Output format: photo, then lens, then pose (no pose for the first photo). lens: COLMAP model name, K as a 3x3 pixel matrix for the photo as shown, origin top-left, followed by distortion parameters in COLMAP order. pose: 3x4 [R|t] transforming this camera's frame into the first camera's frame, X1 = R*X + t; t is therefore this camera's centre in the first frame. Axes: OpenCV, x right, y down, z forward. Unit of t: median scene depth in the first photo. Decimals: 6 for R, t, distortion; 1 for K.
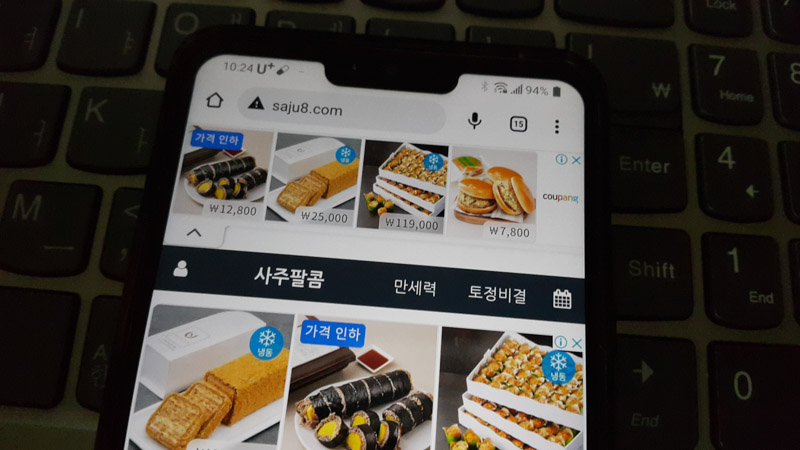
lens RADIAL K [[683.9, 0, 400.0], [0, 683.9, 225.0], [0, 0, 1]] dist [0.136251, -0.425975]
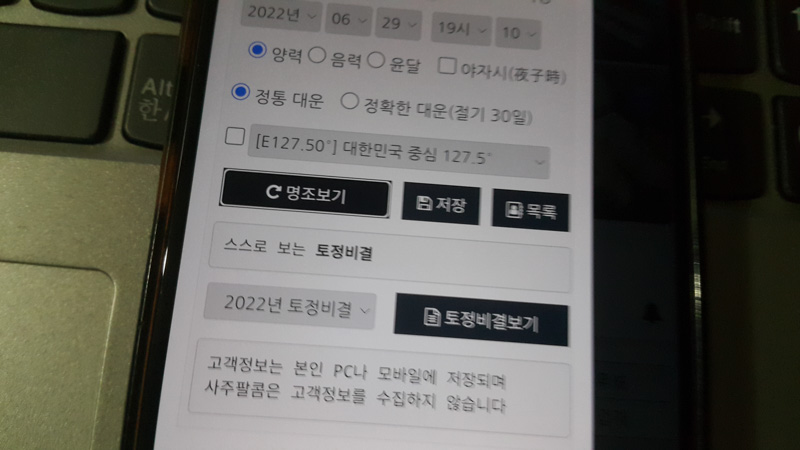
lens RADIAL K [[683.9, 0, 400.0], [0, 683.9, 225.0], [0, 0, 1]] dist [0.136251, -0.425975]
pose [[0.999578, 0.011872, 0.026524, -0.107117], [-0.013911, 0.996850, 0.078079, 0.280818], [-0.025514, -0.078415, 0.996594, 0.027351]]
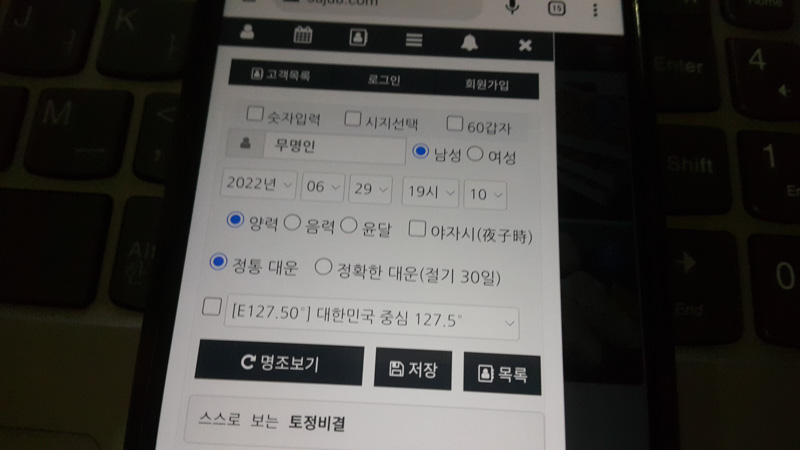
lens RADIAL K [[683.9, 0, 400.0], [0, 683.9, 225.0], [0, 0, 1]] dist [0.136251, -0.425975]
pose [[0.999899, -0.014032, -0.002460, -0.049856], [0.013995, 0.999796, -0.014553, 0.160562], [0.002664, 0.014517, 0.999891, 0.010517]]
